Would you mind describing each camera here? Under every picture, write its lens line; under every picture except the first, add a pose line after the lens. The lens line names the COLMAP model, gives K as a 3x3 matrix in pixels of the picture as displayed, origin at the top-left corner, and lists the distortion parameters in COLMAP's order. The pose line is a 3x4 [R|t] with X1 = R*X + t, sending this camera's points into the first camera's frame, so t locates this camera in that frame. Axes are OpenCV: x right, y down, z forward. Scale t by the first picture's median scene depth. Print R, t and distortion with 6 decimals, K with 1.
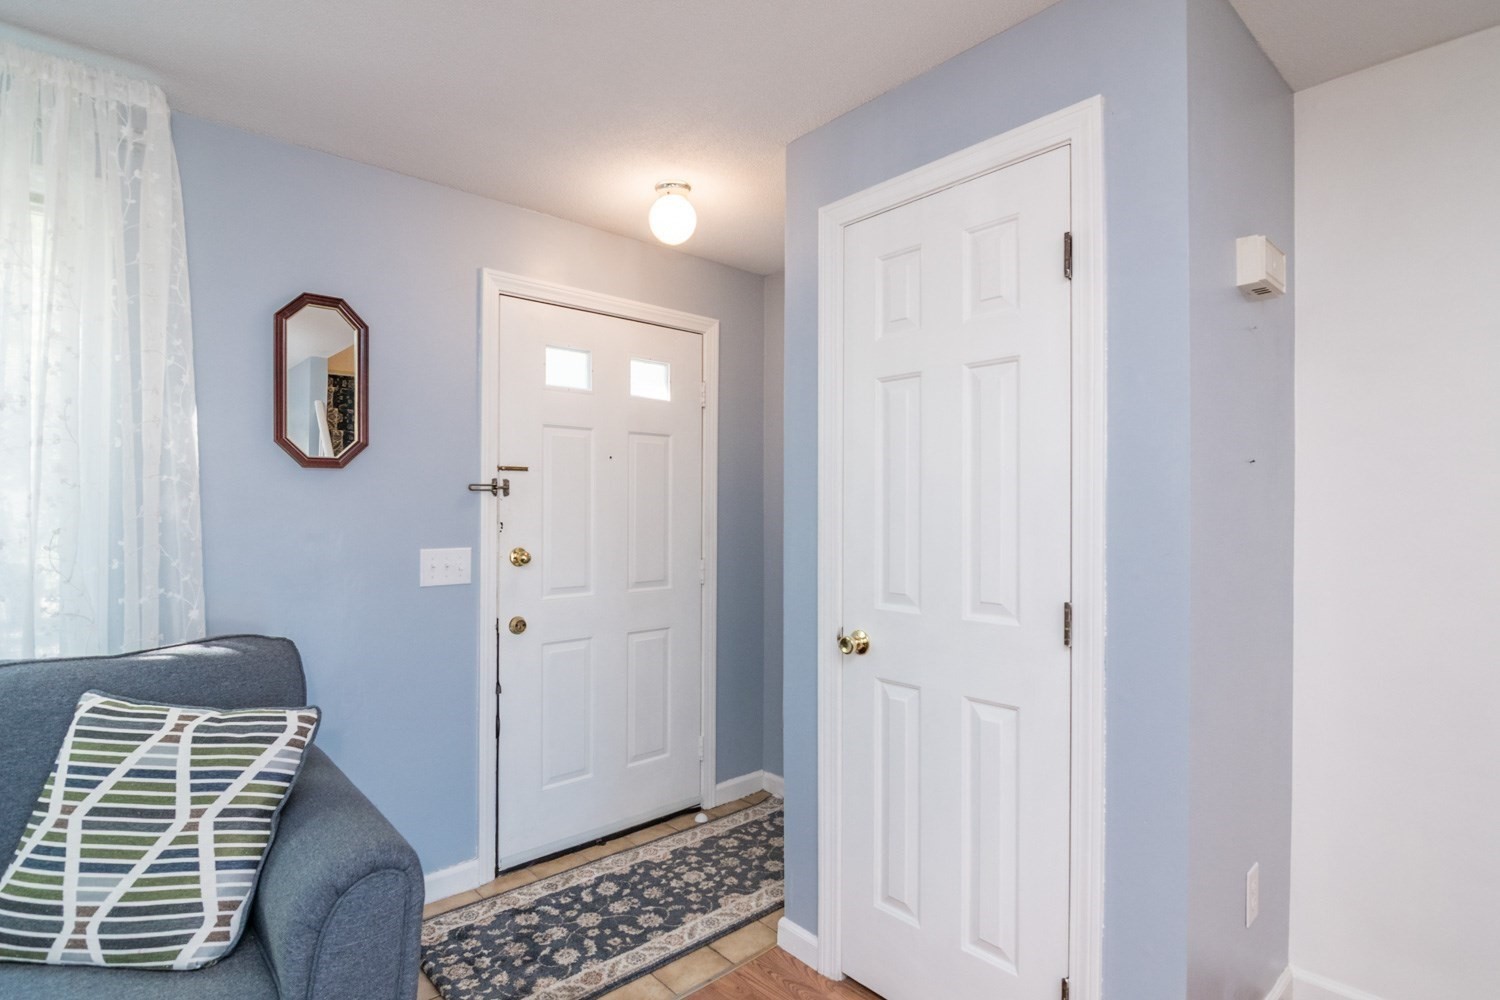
lens RADIAL K [[729.4, 0, 704.3], [0, 729.4, 505.3], [0, 0, 1]] dist [-0.012434, -0.002303]
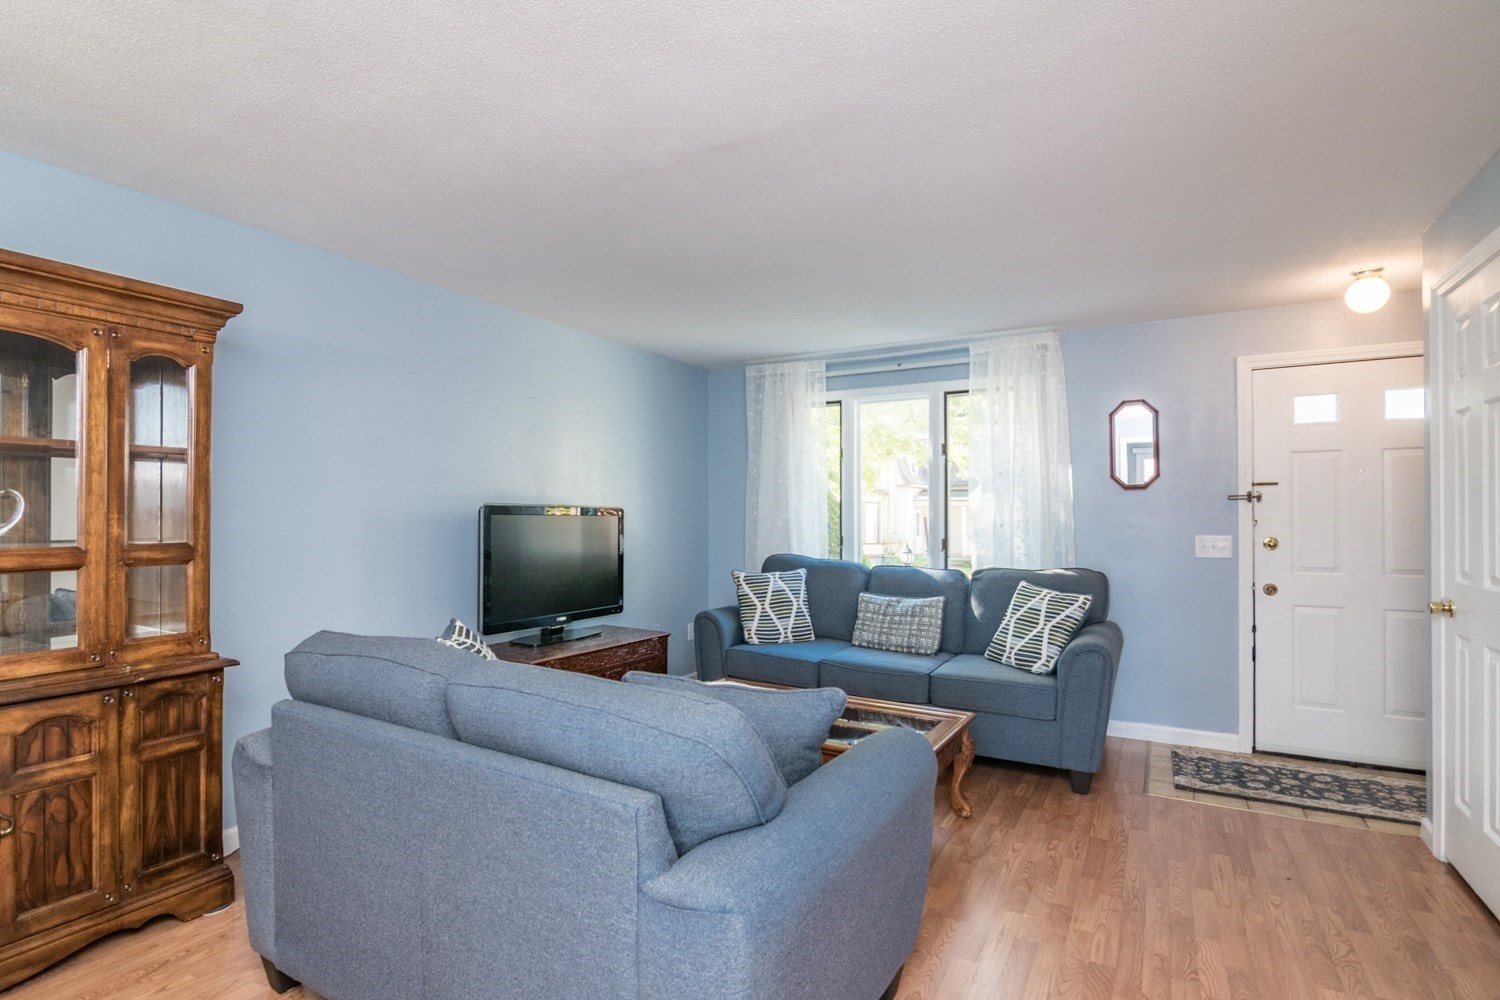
lens RADIAL K [[729.4, 0, 747.5], [0, 729.4, 509.6], [0, 0, 1]] dist [-0.012434, -0.002303]
pose [[0.345429, -0.009294, -0.938399, 0.981118], [0.009348, 0.999935, -0.006462, 0.002460], [0.938398, -0.006540, 0.345493, -0.653905]]
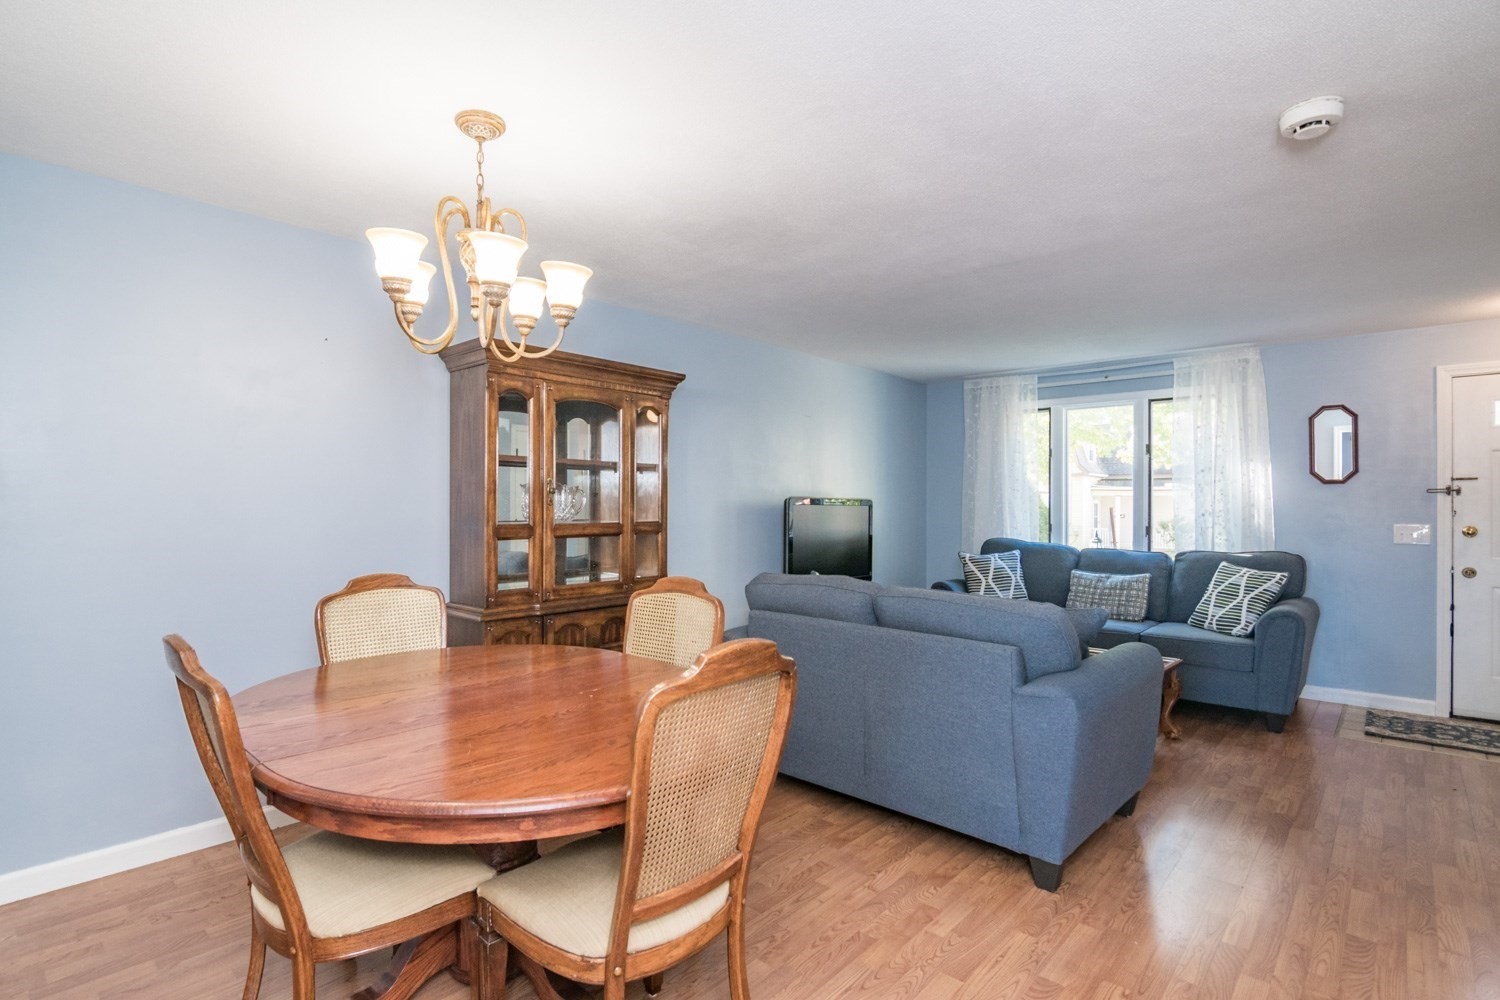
lens RADIAL K [[733.3, 0, 725.9], [0, 733.3, 505.4], [0, 0, 1]] dist [-0.017893, 0.000497]
pose [[0.117086, -0.001080, -0.993121, 1.523821], [0.006539, 0.999979, -0.000317, 0.000297], [0.993100, -0.006457, 0.117091, -1.138634]]
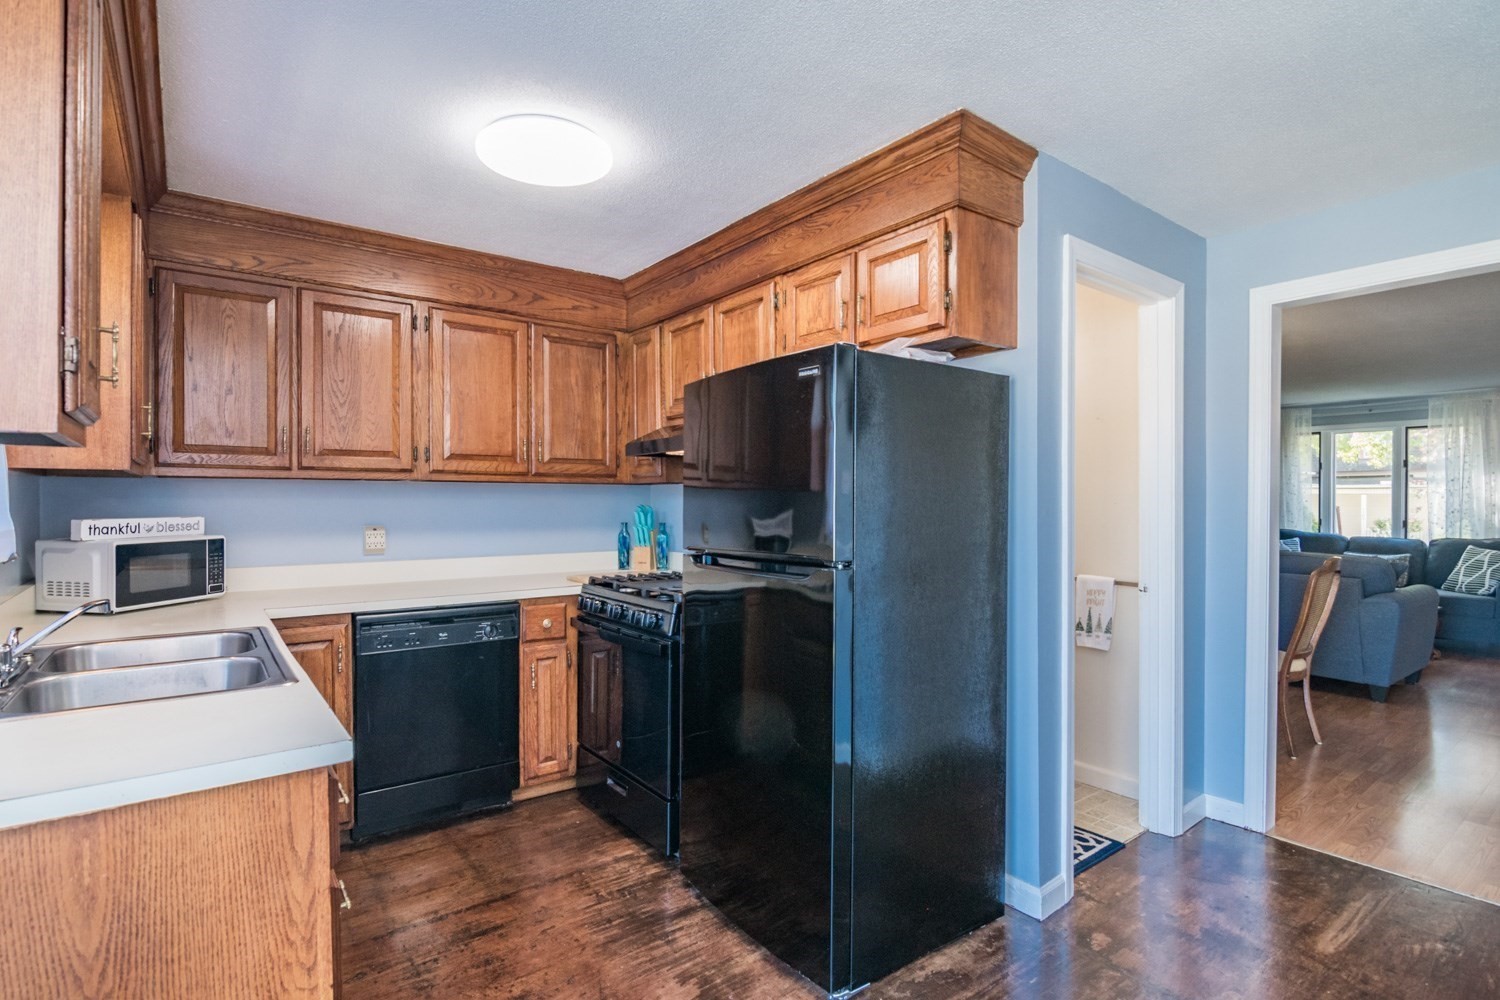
lens RADIAL K [[729.4, 0, 755.8], [0, 729.4, 508.8], [0, 0, 1]] dist [-0.012434, -0.002303]
pose [[-0.045179, 0.006326, -0.998959, 2.799360], [0.004527, 0.999971, 0.006127, -0.009690], [0.998969, -0.004246, -0.045207, -2.374706]]
